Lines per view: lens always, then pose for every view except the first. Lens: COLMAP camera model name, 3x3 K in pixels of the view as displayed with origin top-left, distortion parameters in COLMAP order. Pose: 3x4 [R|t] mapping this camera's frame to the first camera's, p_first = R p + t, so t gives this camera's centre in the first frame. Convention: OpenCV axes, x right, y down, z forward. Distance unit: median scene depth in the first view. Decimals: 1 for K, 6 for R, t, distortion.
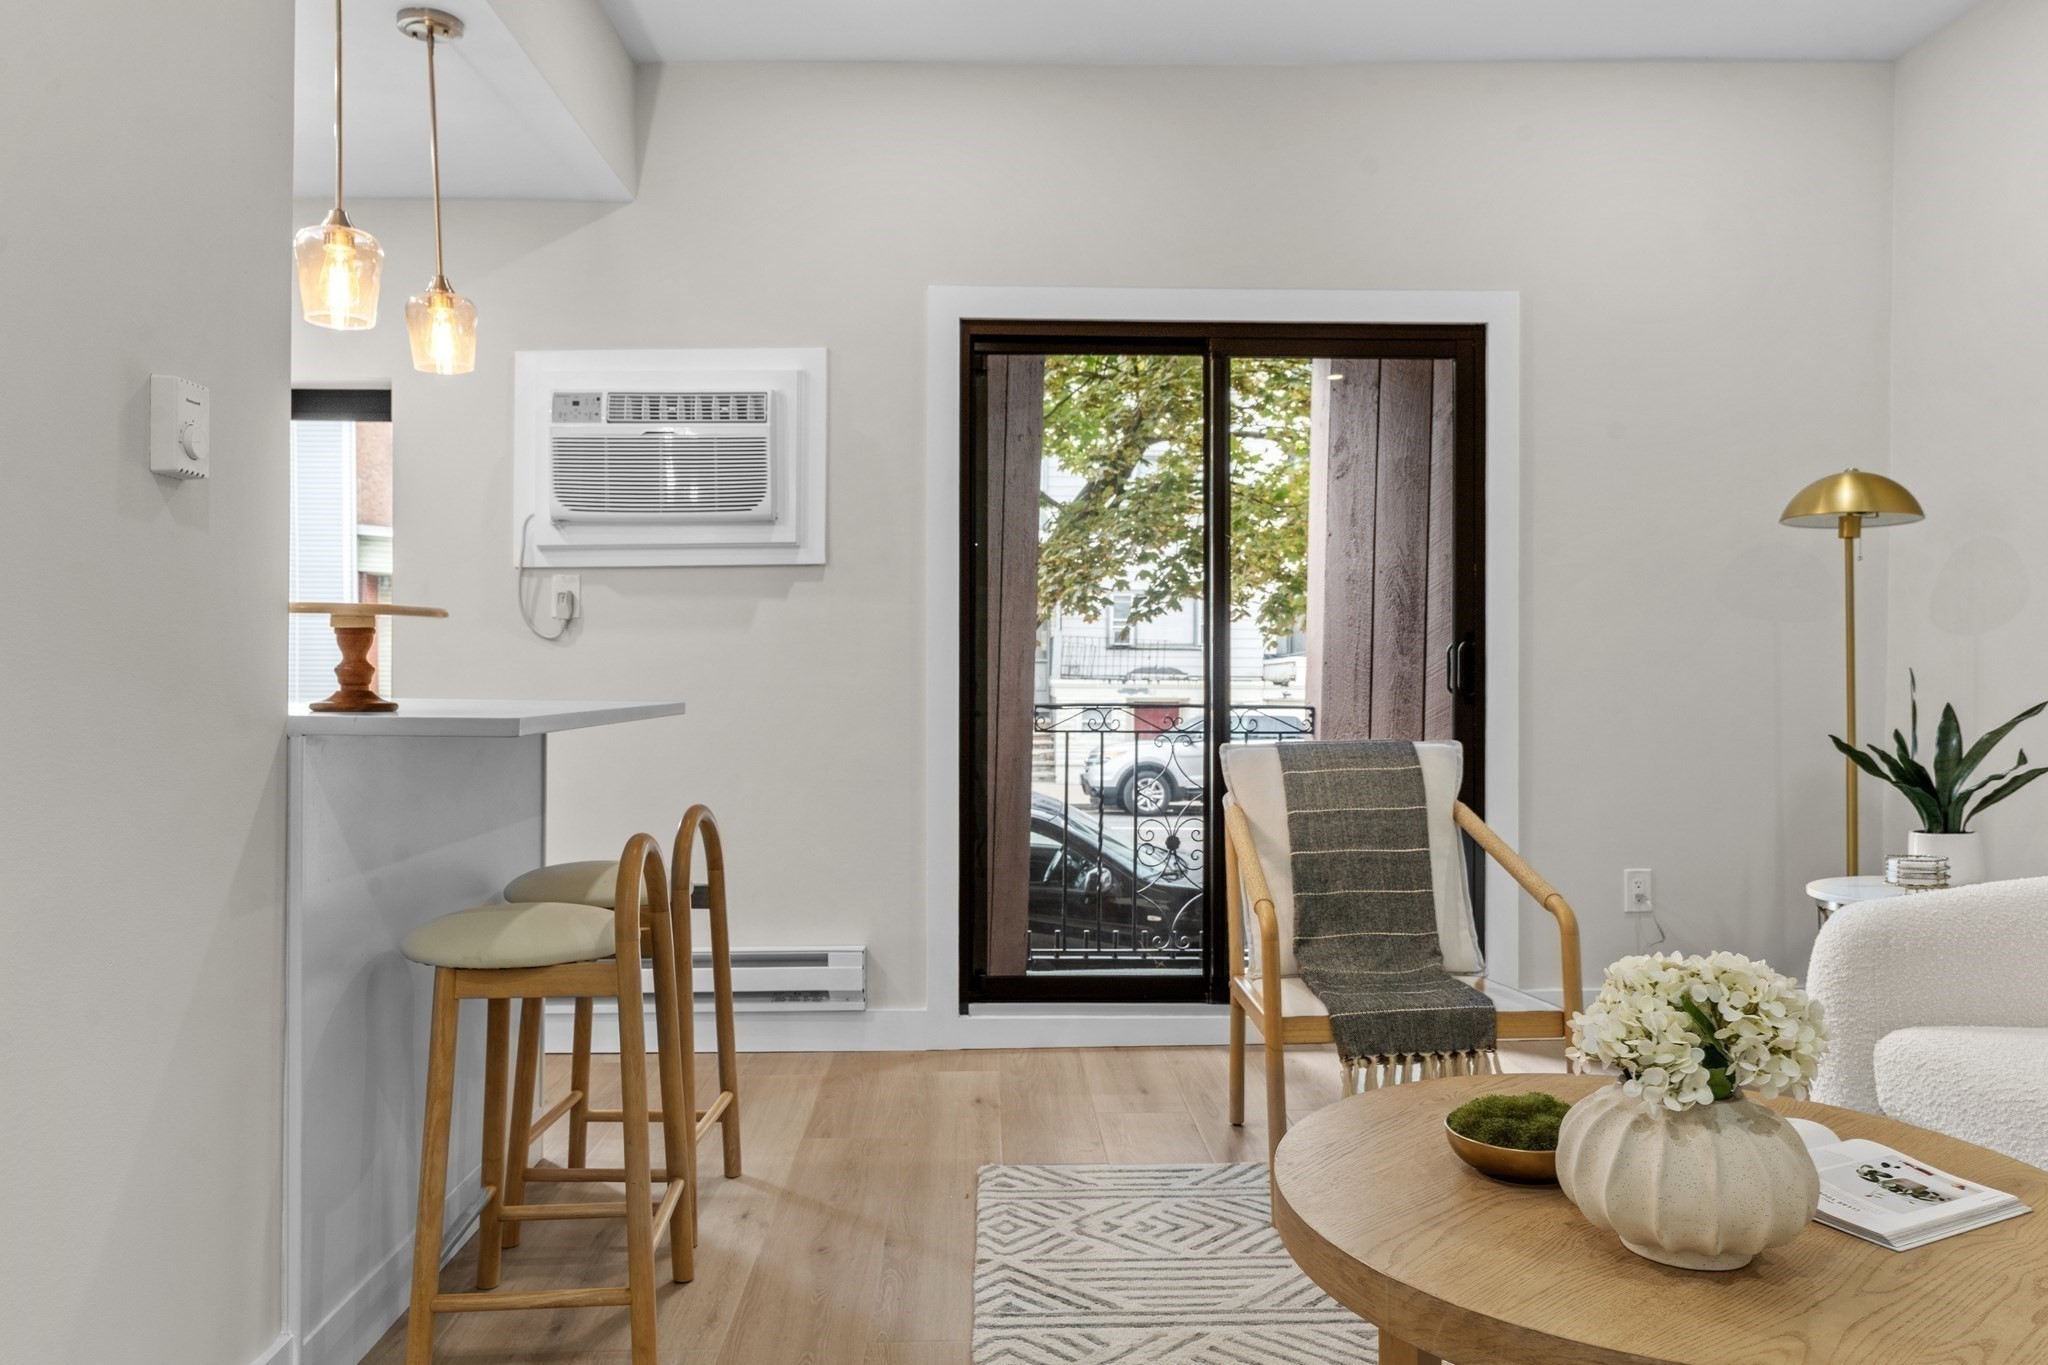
lens RADIAL K [[1389.5, 0, 1055.4], [0, 1389.5, 663.0], [0, 0, 1]] dist [-0.003749, -0.000952]
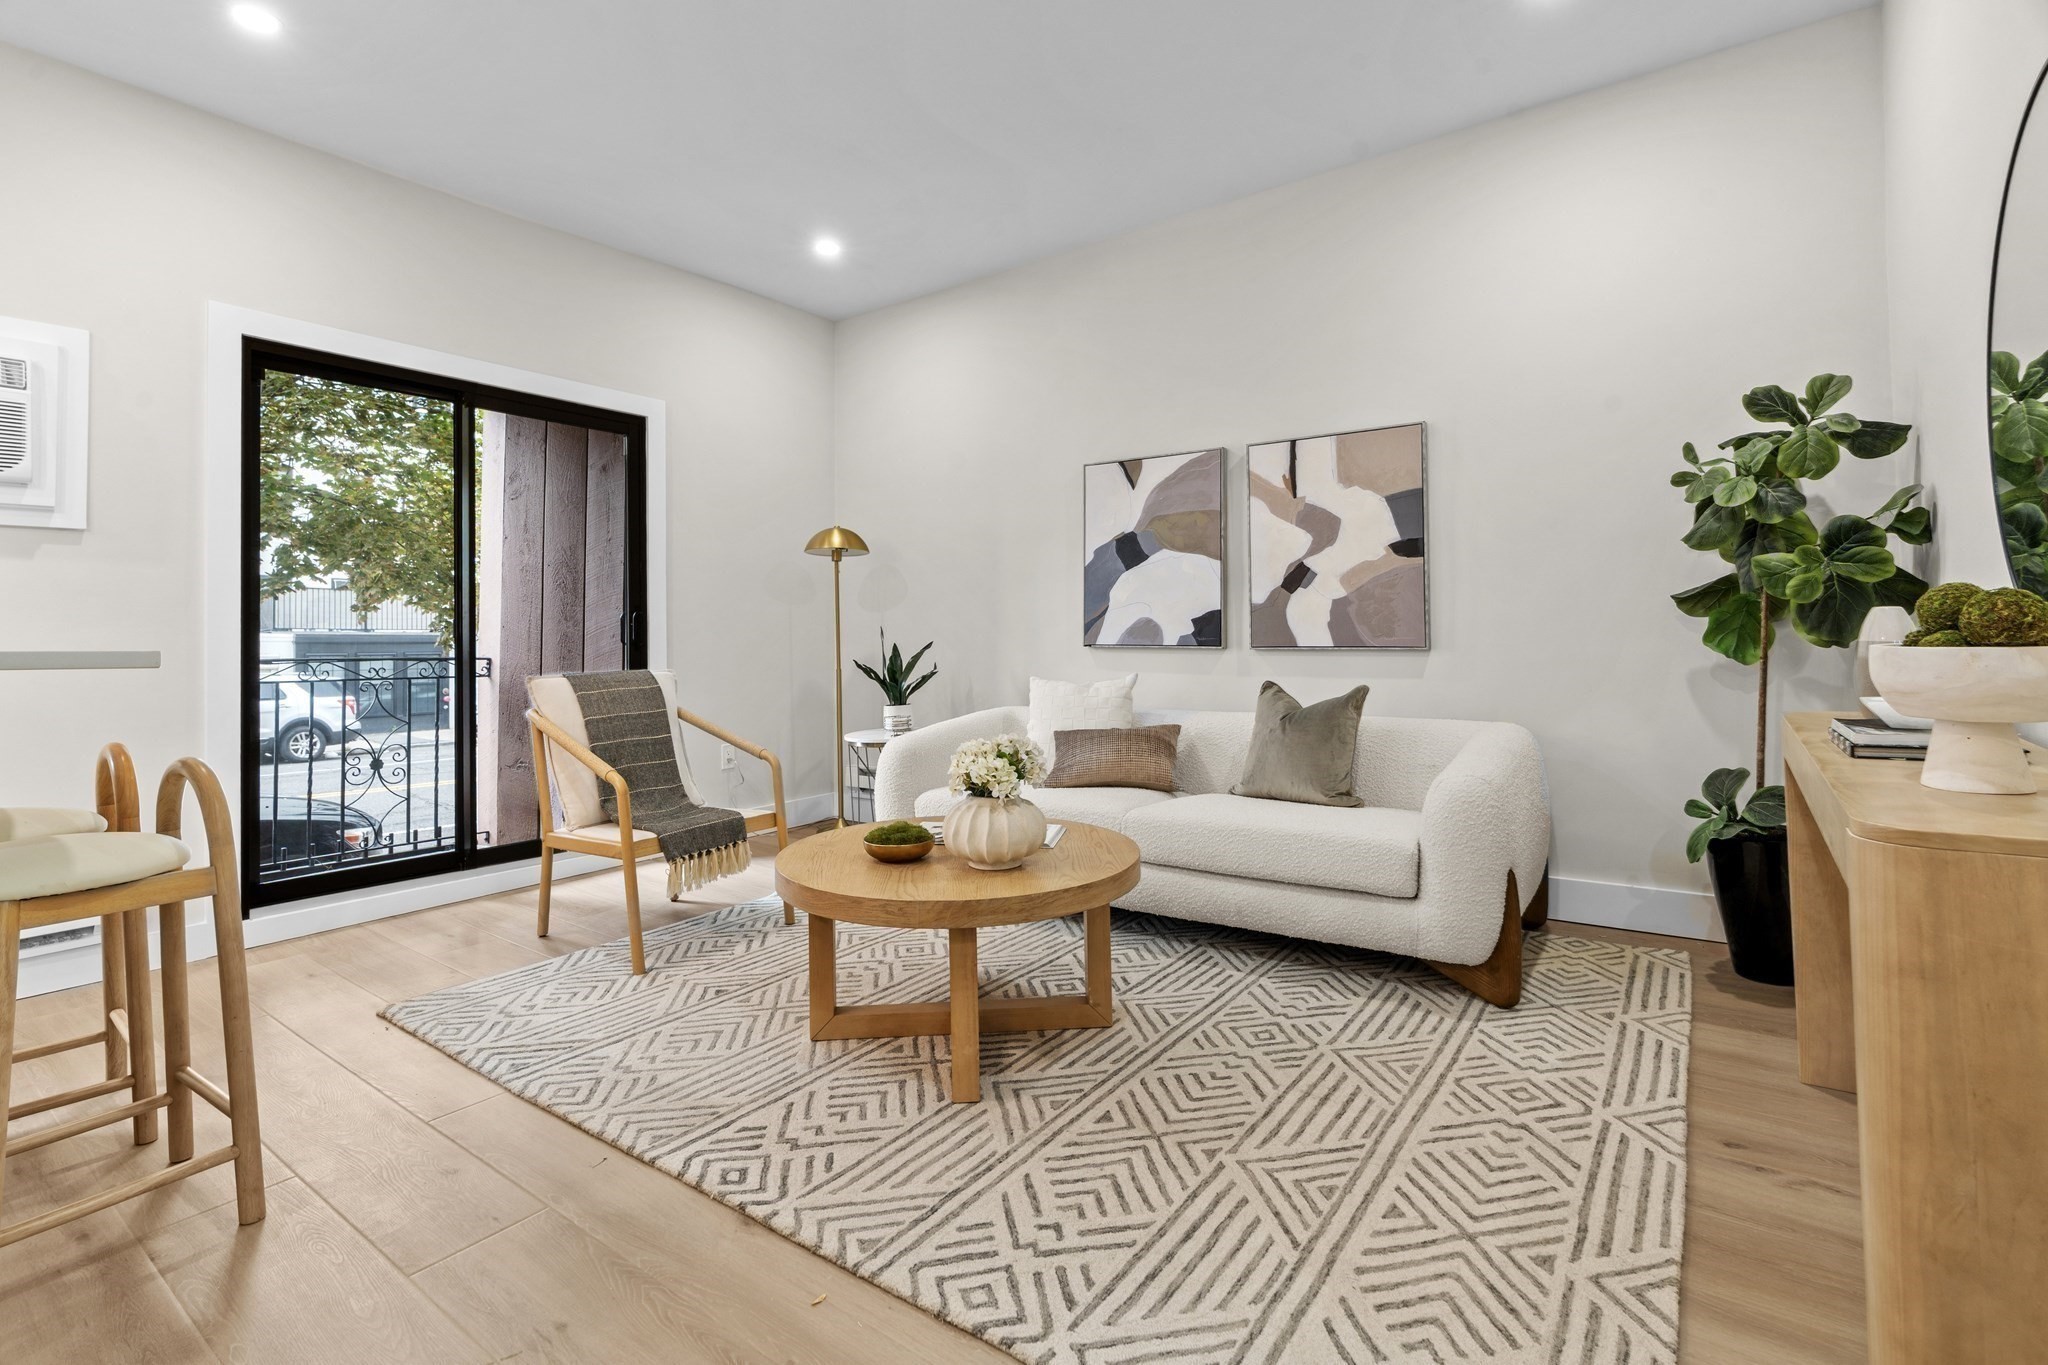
lens RADIAL K [[927.1, 0, 989.7], [0, 927.1, 604.1], [0, 0, 1]] dist [-0.010232, 0.003550]
pose [[0.635706, 0.022504, 0.771603, -0.300623], [0.005725, 0.999410, -0.033865, 0.016343], [-0.771910, 0.025945, 0.635202, 0.006449]]
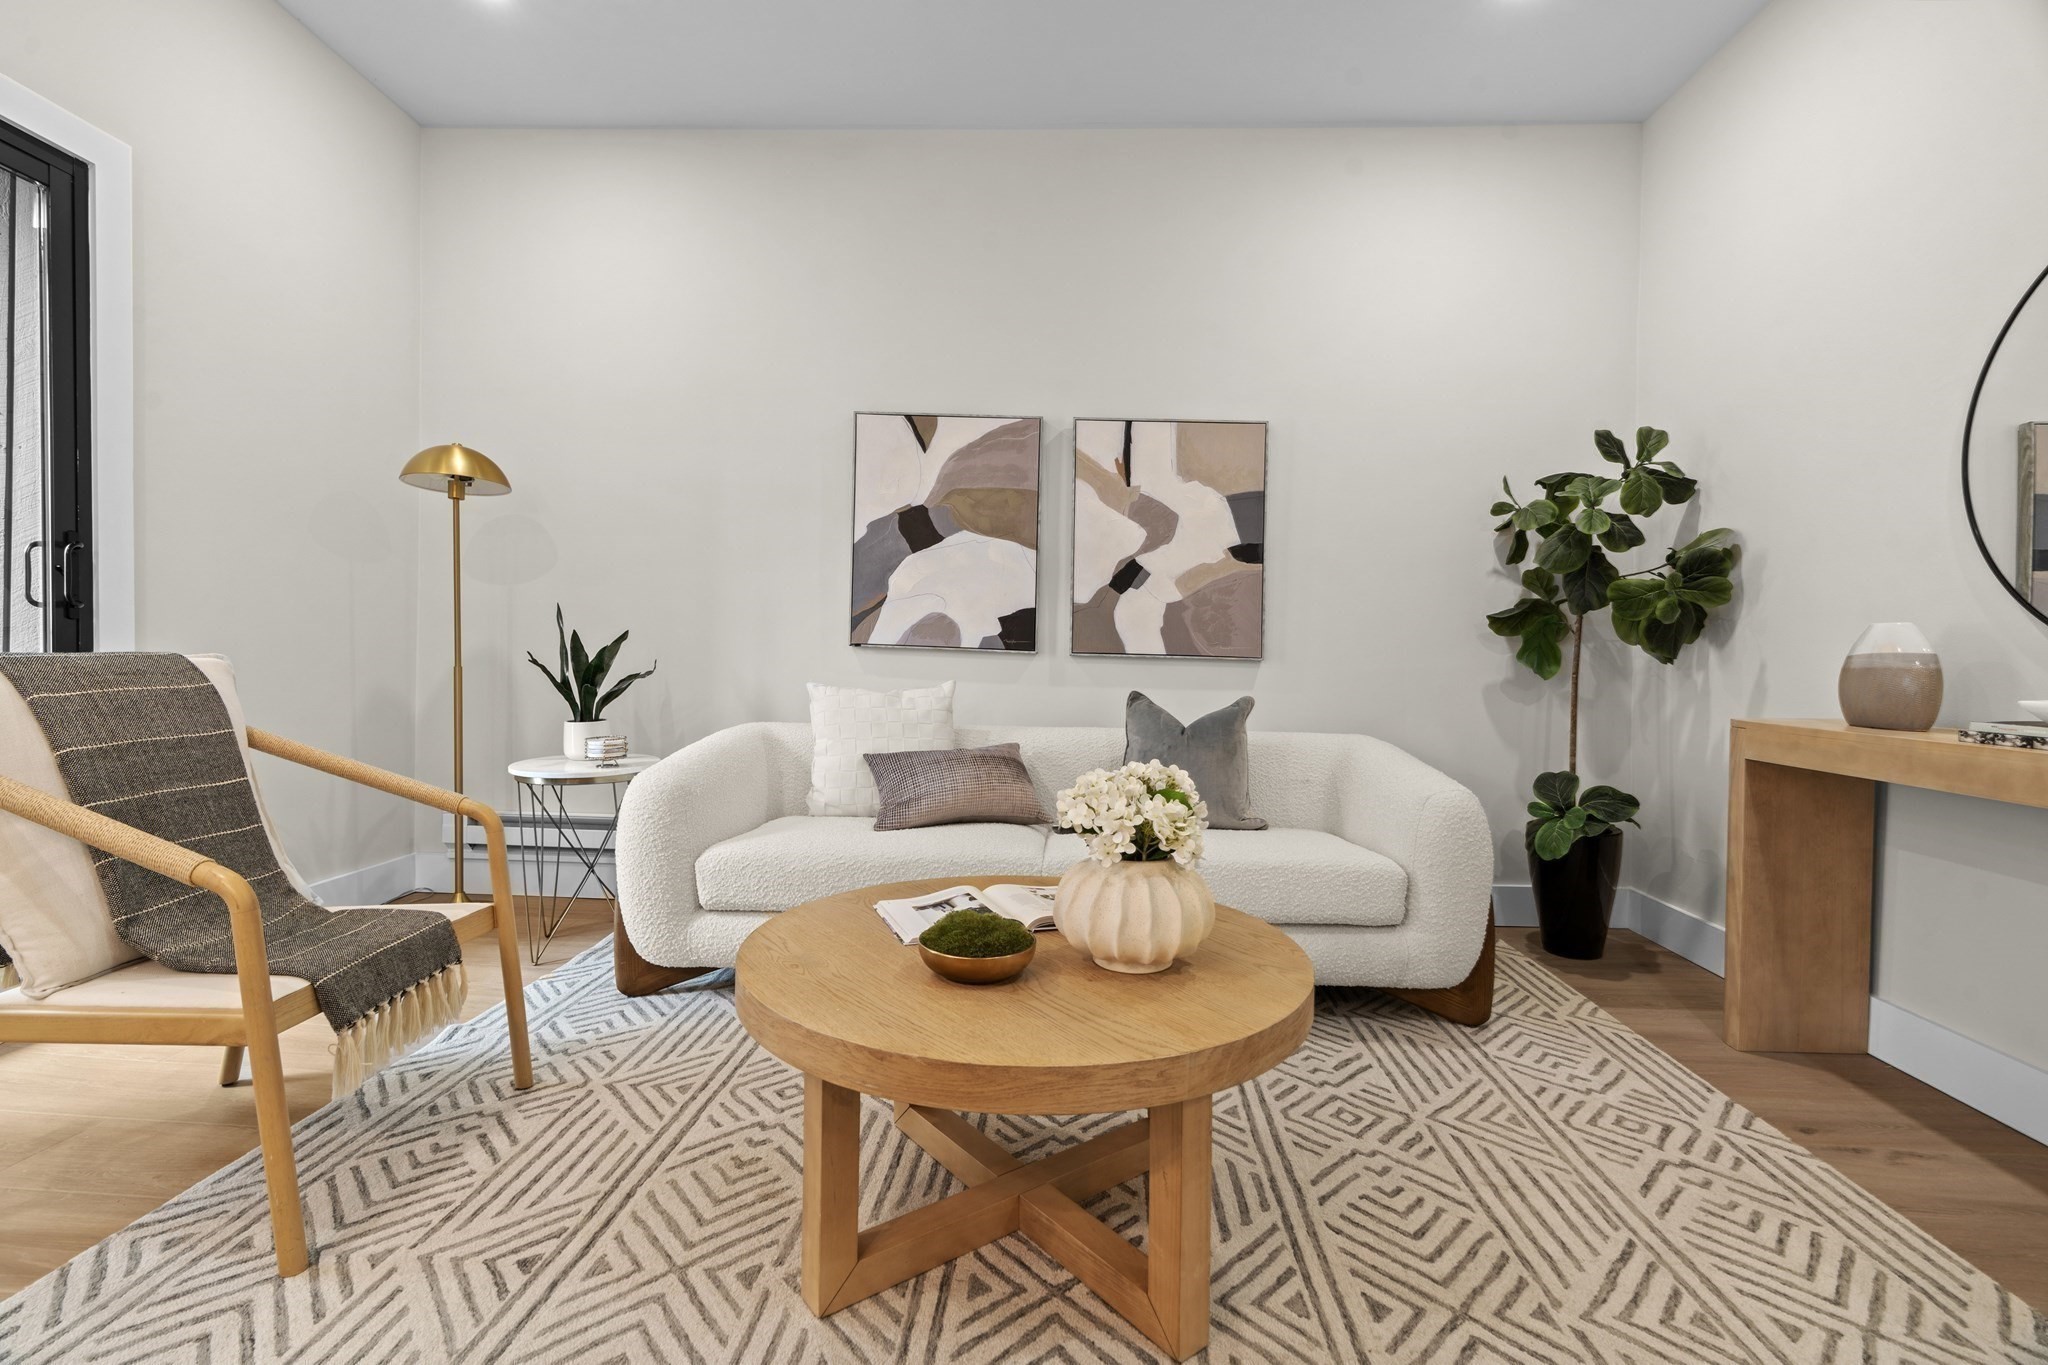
lens RADIAL K [[927.1, 0, 1003.6], [0, 927.1, 684.7], [0, 0, 1]] dist [-0.010232, 0.003550]
pose [[0.106169, -0.022712, 0.994089, -0.217748], [-0.031363, 0.999165, 0.026178, 0.040979], [-0.993853, -0.033957, 0.105368, 0.416718]]
